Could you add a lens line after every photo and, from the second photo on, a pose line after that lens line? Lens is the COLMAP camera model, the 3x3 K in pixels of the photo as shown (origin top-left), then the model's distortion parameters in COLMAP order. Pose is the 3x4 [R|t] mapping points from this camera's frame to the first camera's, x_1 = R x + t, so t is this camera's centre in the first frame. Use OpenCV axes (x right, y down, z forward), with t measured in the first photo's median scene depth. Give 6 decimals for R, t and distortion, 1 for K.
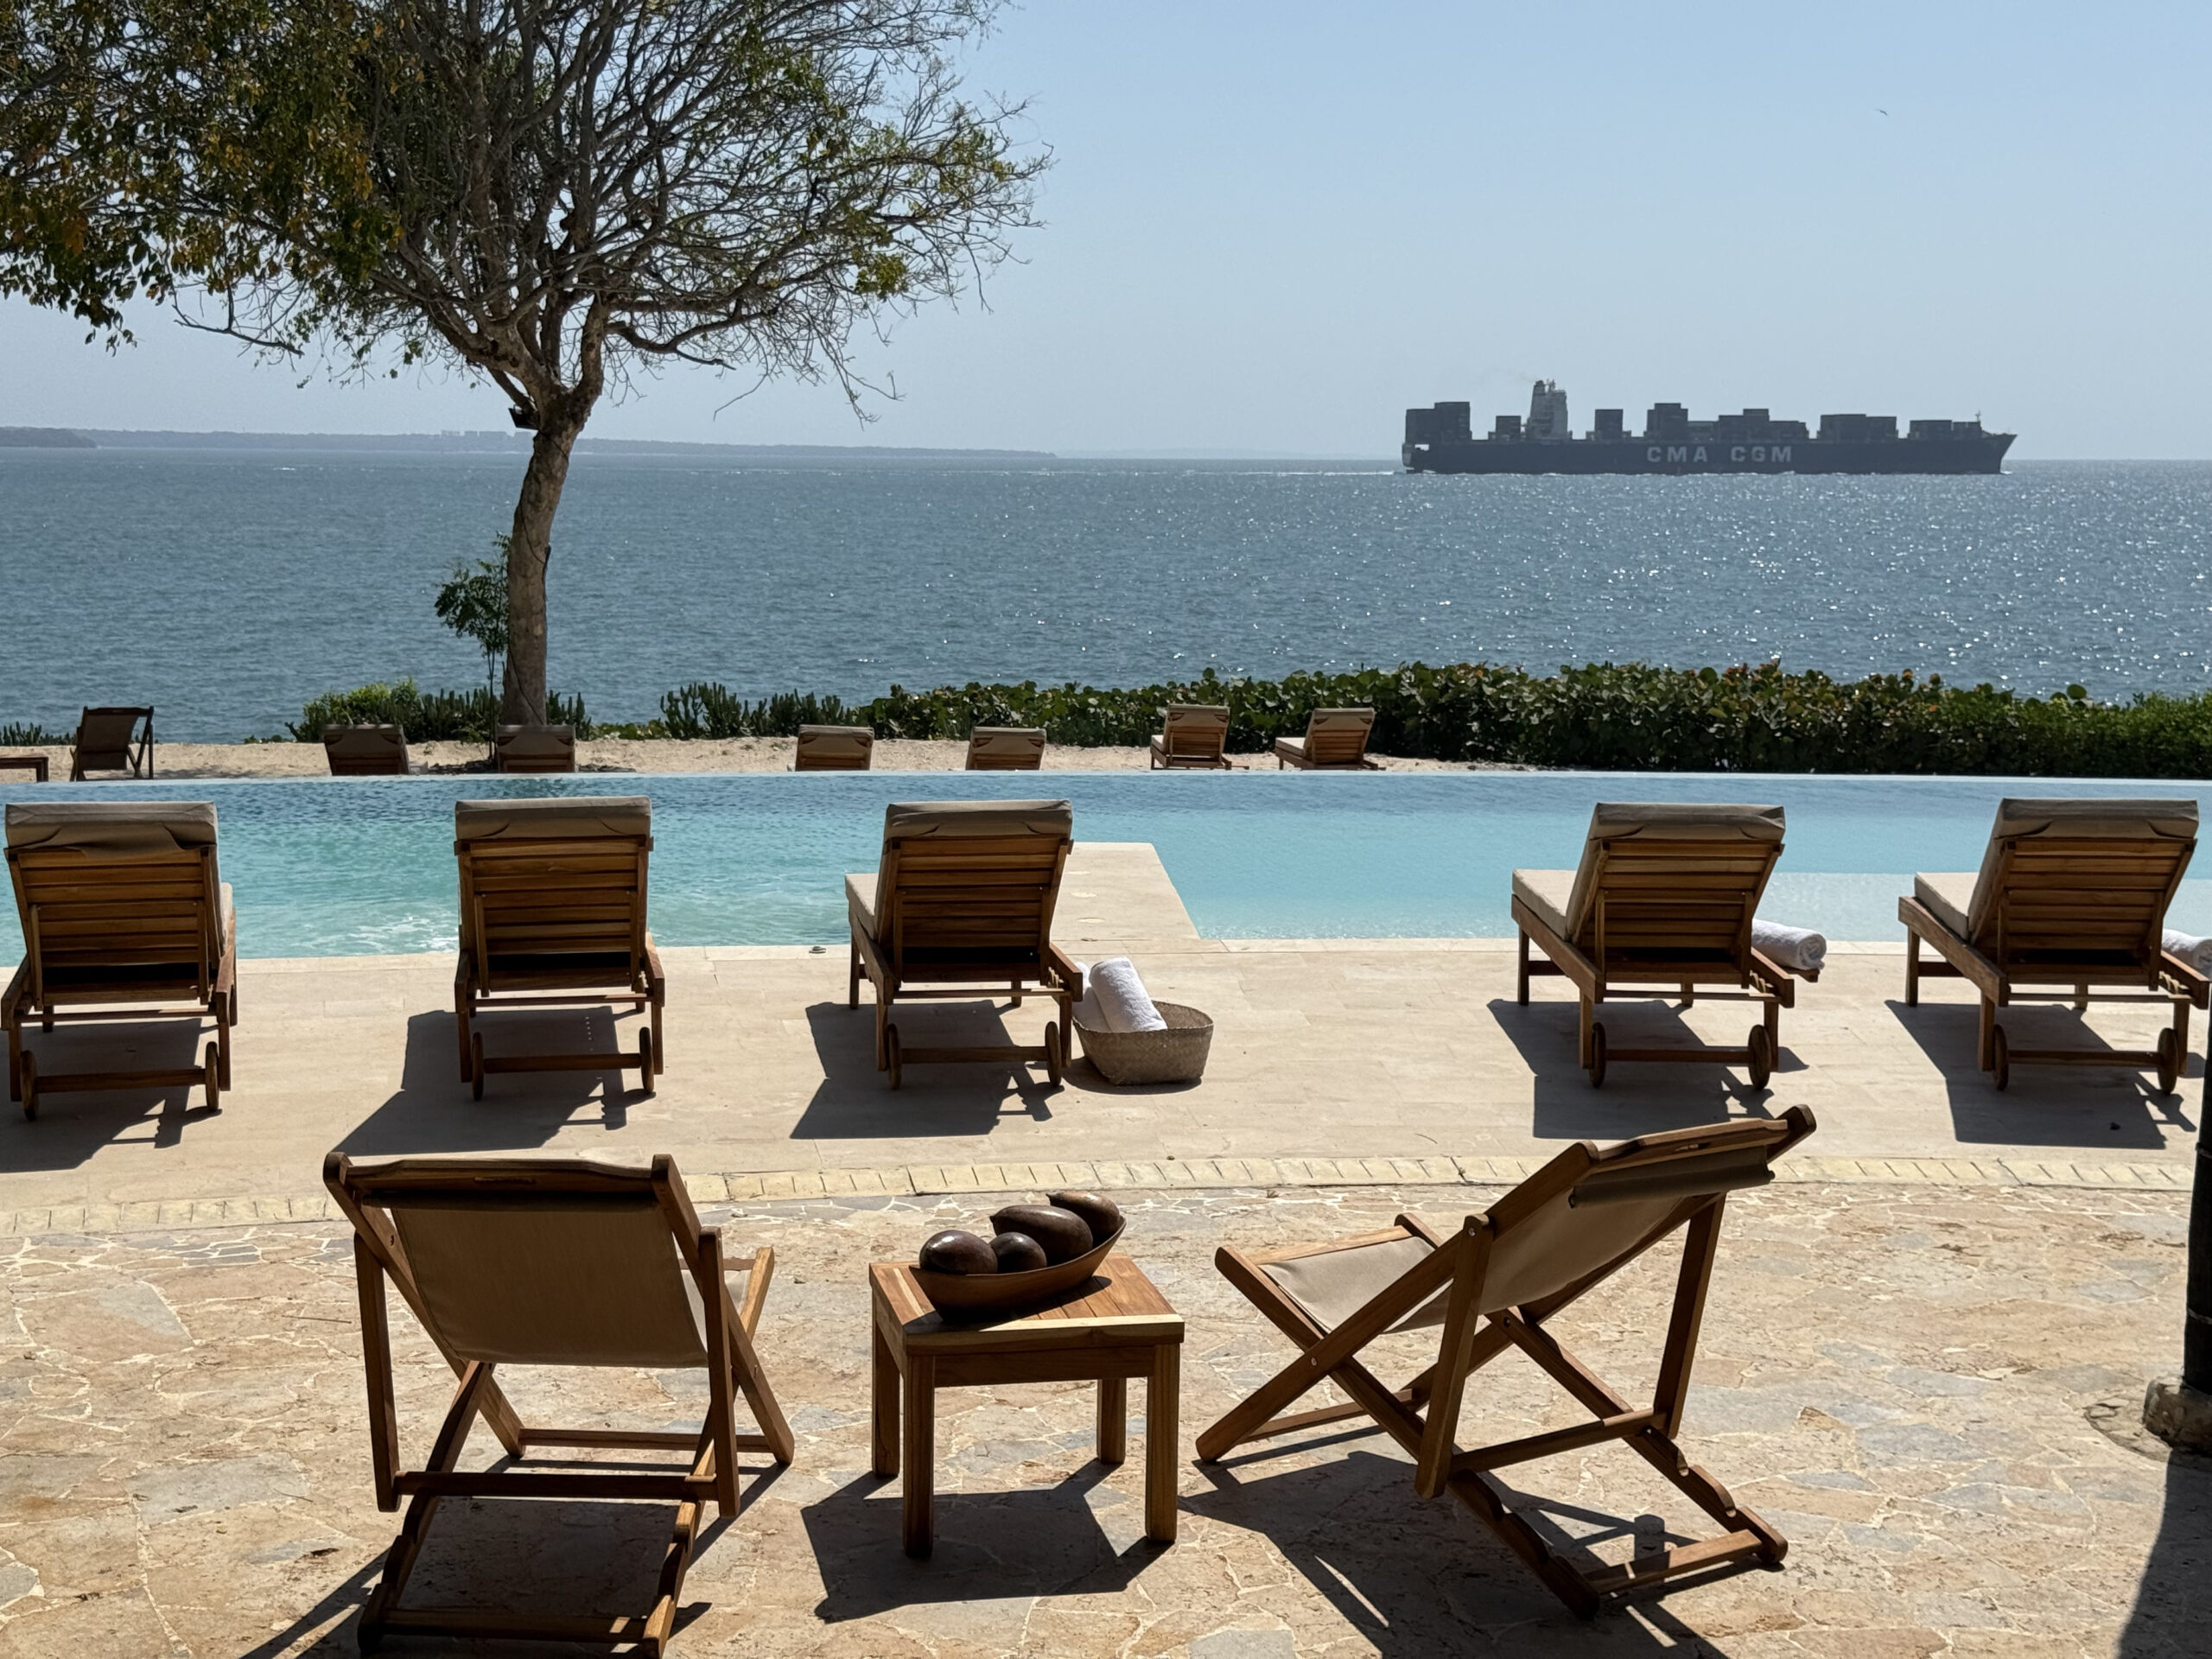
lens RADIAL K [[3122.3, 0, 1087.1], [0, 3122.3, 839.9], [0, 0, 1]] dist [0.141955, -0.034091]
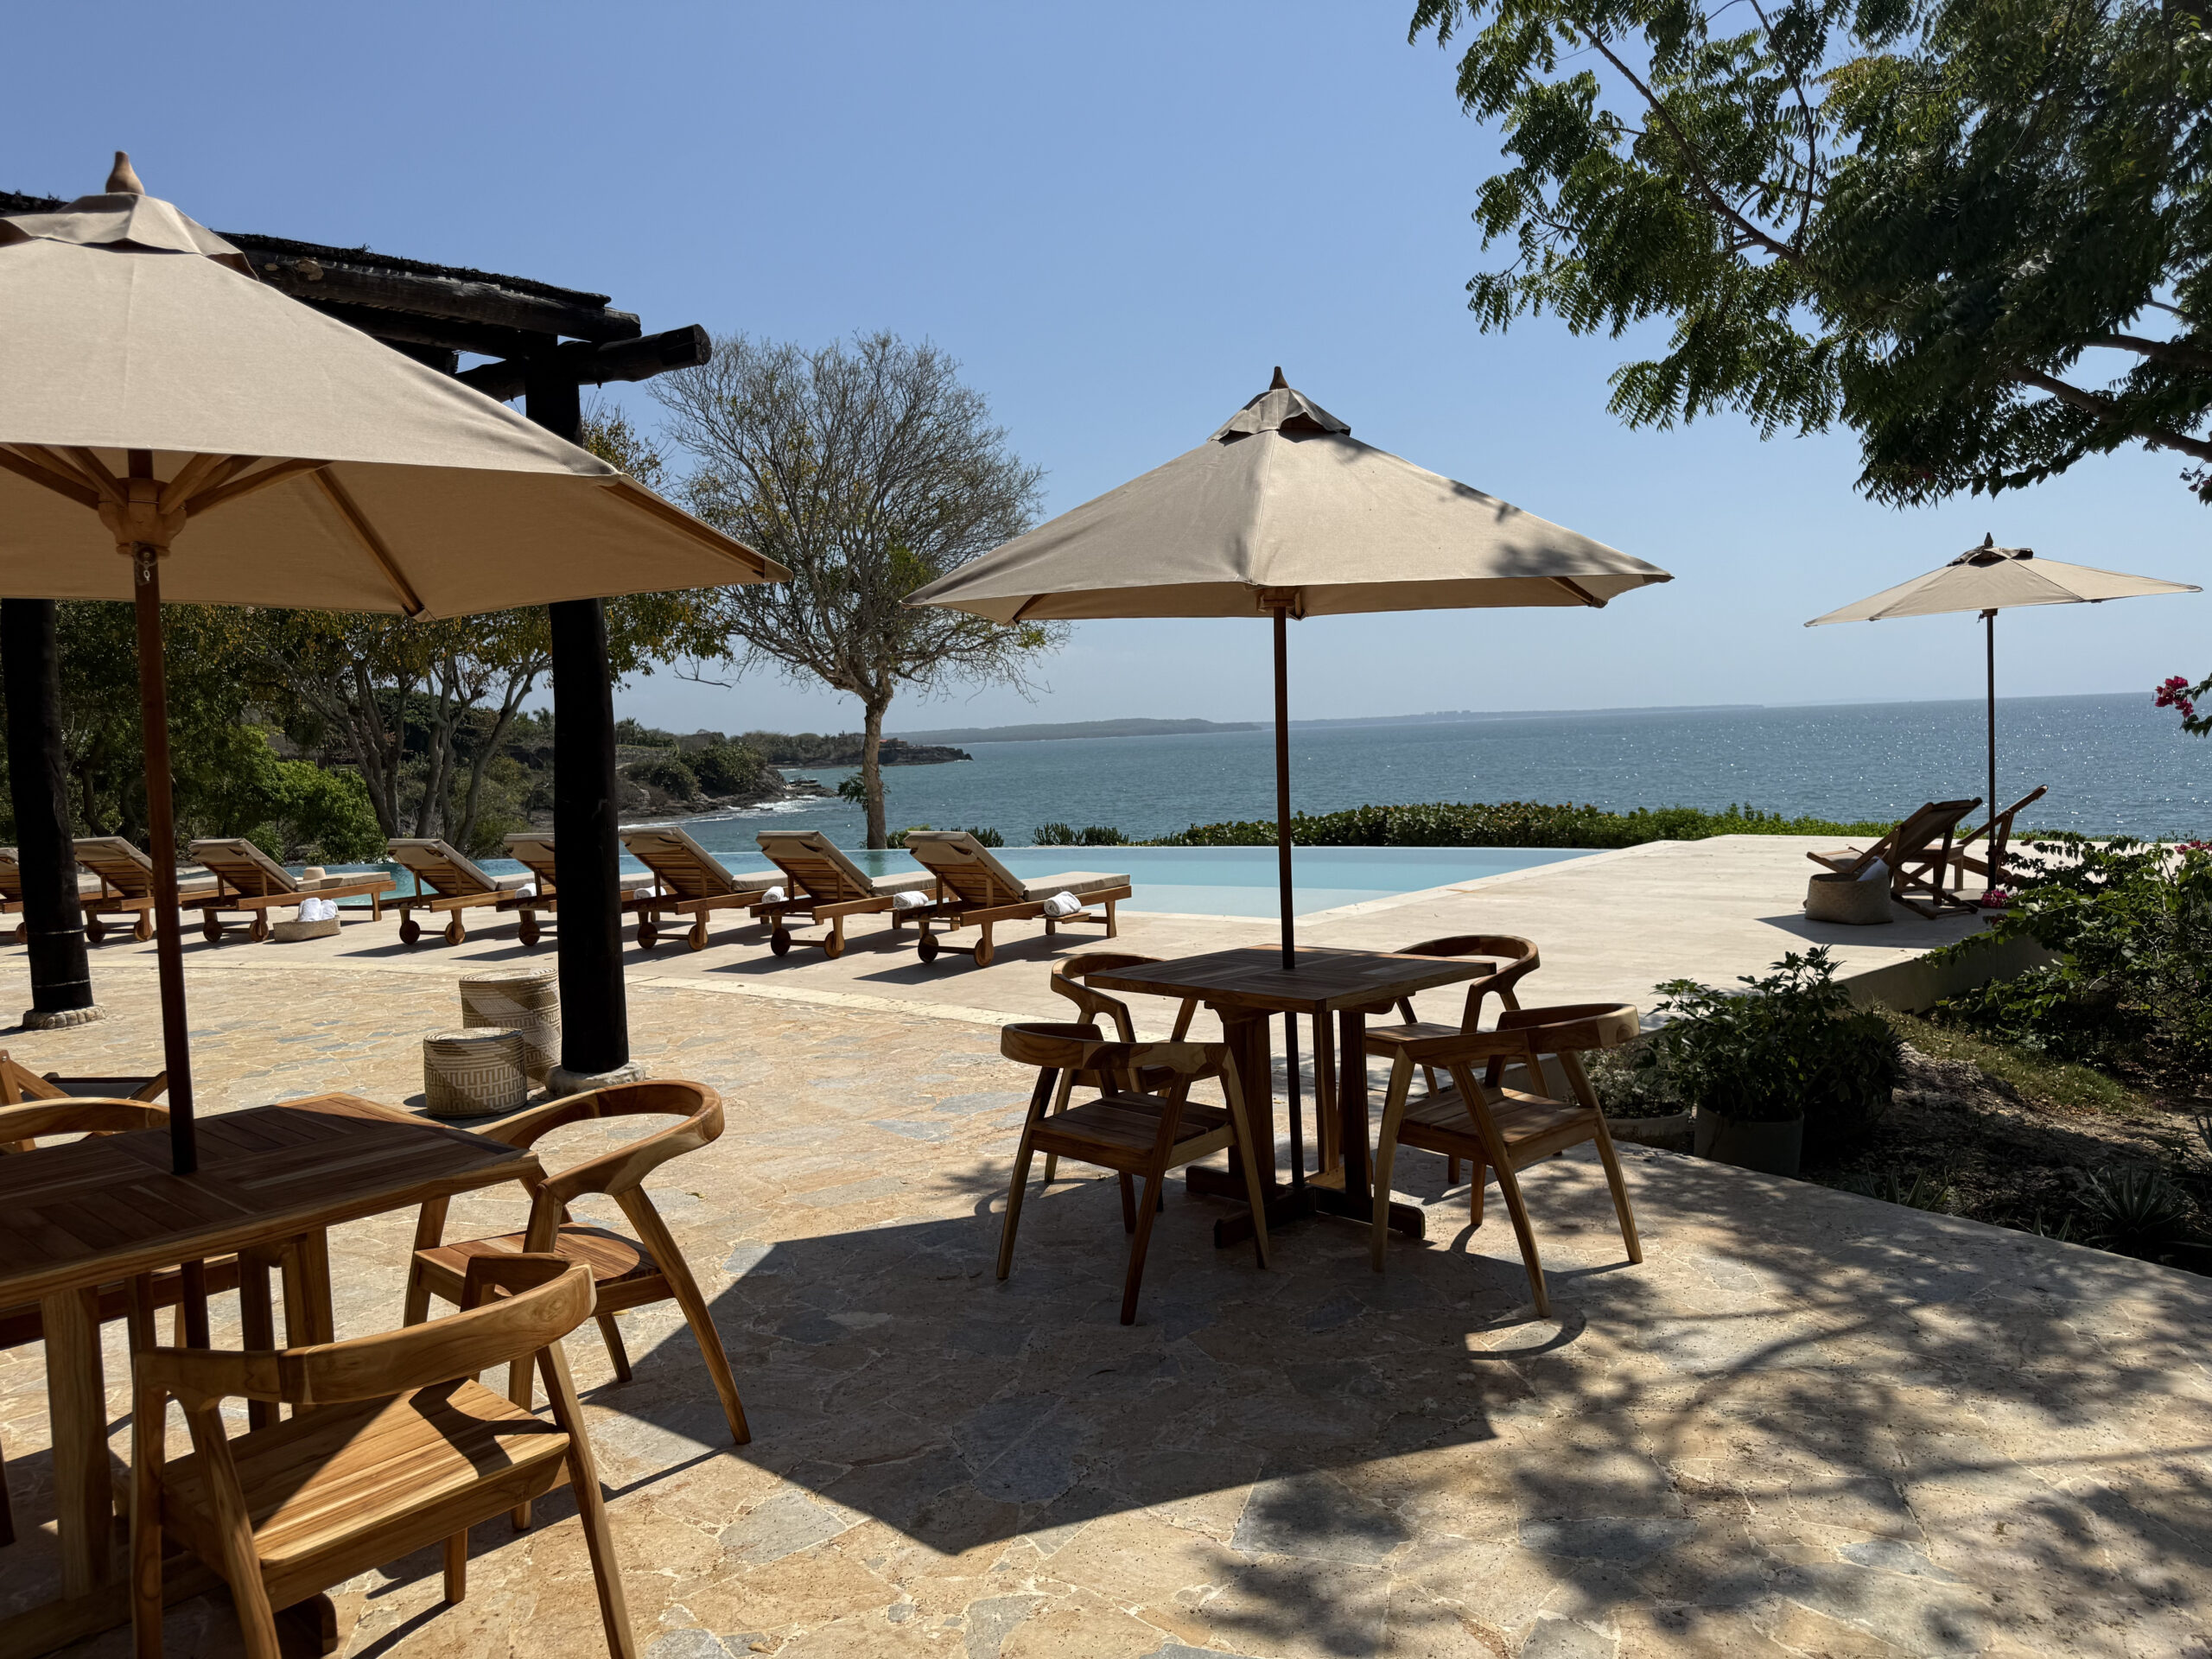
lens RADIAL K [[1559.7, 0, 1113.5], [0, 1559.7, 840.0], [0, 0, 1]] dist [0.164599, -0.339009]
pose [[0.916320, -0.016271, -0.400117, 0.494741], [-0.002768, 0.998893, -0.046959, 0.019379], [0.400438, 0.044137, 0.915260, 0.005273]]
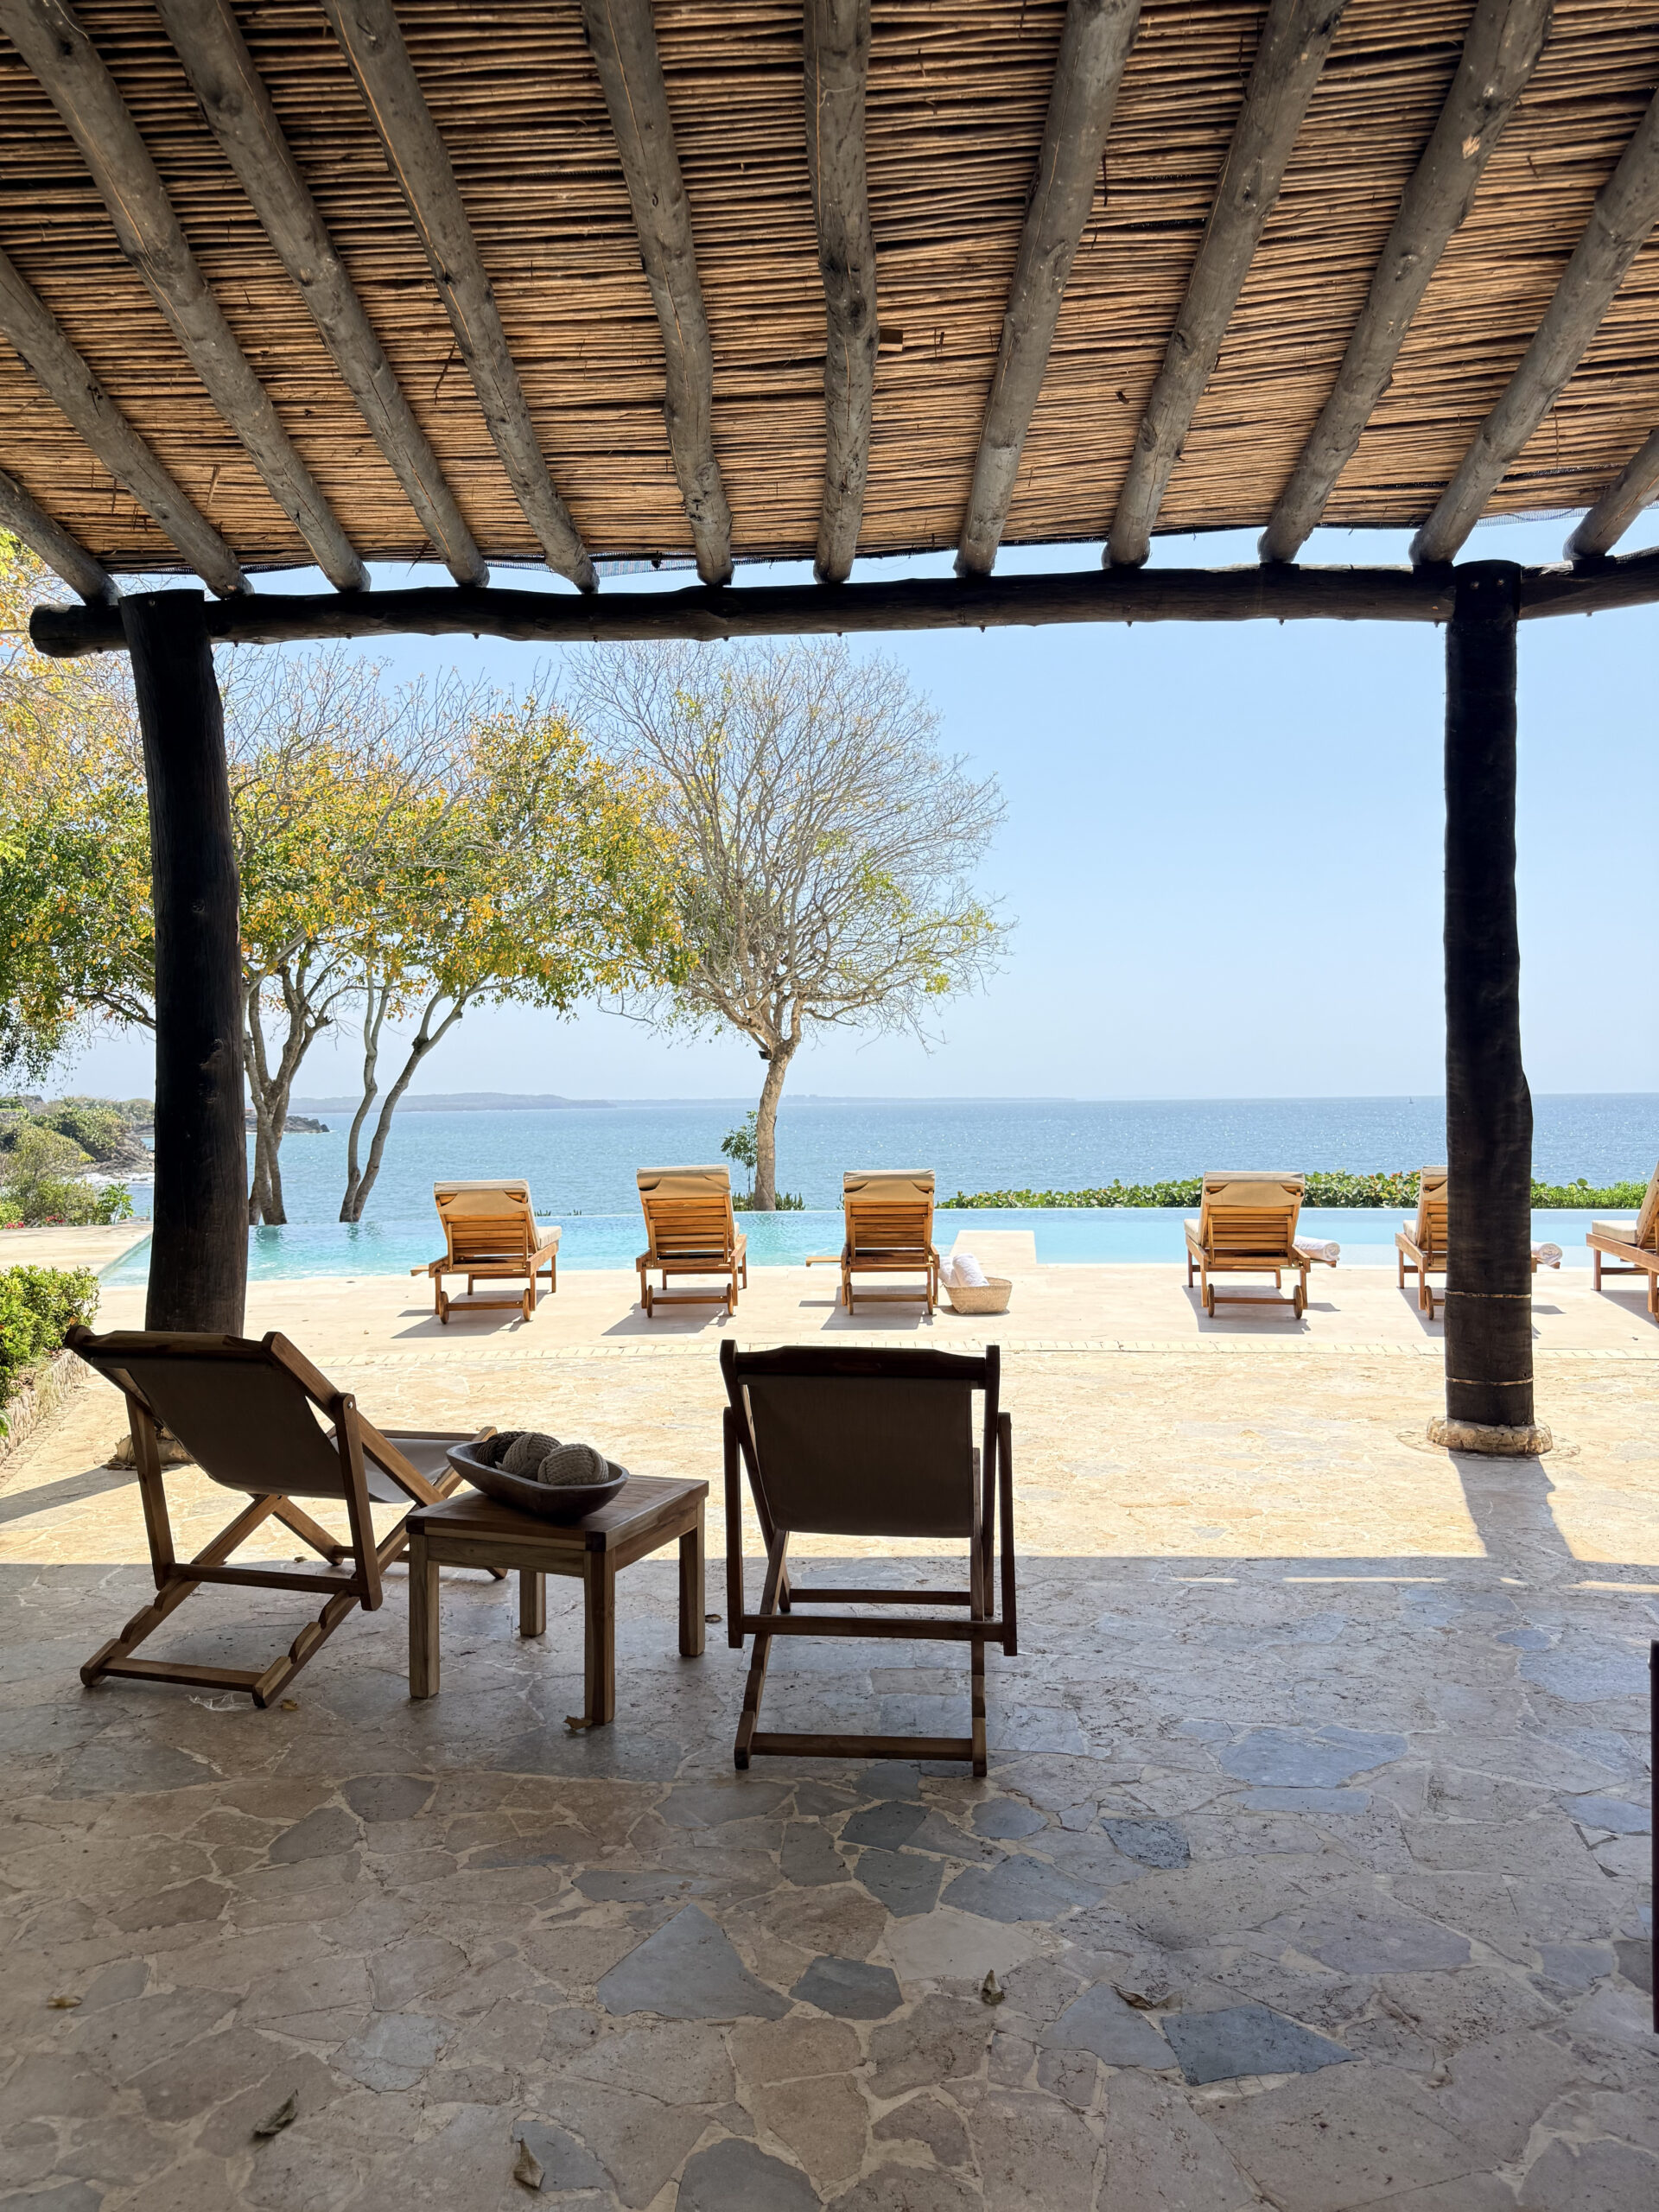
lens RADIAL K [[1563.8, 0, 829.5], [0, 1563.8, 1106.0], [0, 0, 1]] dist [0.105222, -0.129180]
pose [[0.985897, -0.020414, -0.166106, 0.037743], [0.000231, 0.992698, -0.120629, 0.026607], [0.167355, 0.118889, 0.978702, -0.003453]]
